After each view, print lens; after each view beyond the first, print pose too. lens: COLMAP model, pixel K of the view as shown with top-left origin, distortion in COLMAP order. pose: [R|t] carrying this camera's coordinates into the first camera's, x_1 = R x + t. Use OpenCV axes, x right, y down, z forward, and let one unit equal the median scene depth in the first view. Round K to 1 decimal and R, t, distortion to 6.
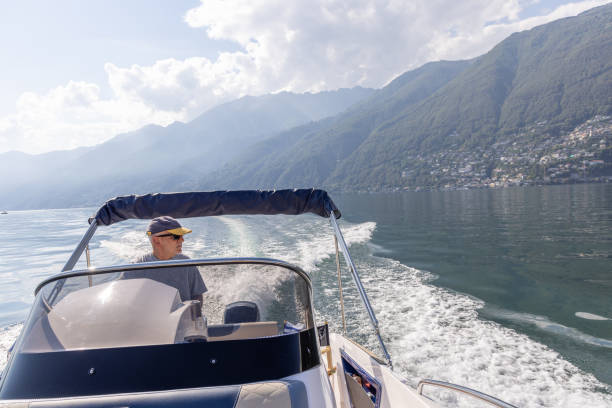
lens RADIAL K [[419.6, 0, 301.1], [0, 419.6, 204.5], [0, 0, 1]] dist [-0.040677, 0.012155]
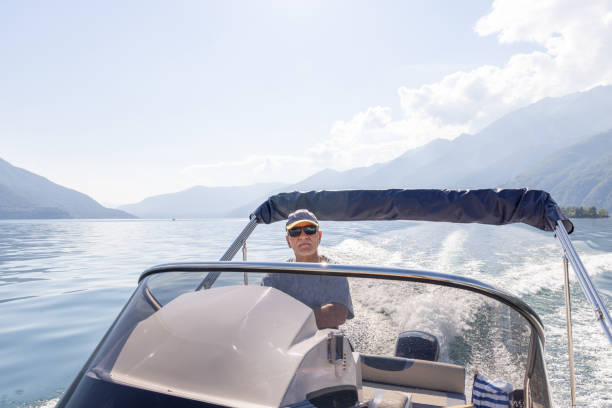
lens RADIAL K [[404.1, 0, 314.6], [0, 404.1, 205.9], [0, 0, 1]] dist [-0.002793, 0.013376]
pose [[0.789975, 0.024753, -0.612639, 0.150880], [-0.043823, 0.998909, -0.016148, 0.016640], [0.611571, 0.039604, 0.790198, 0.261120]]
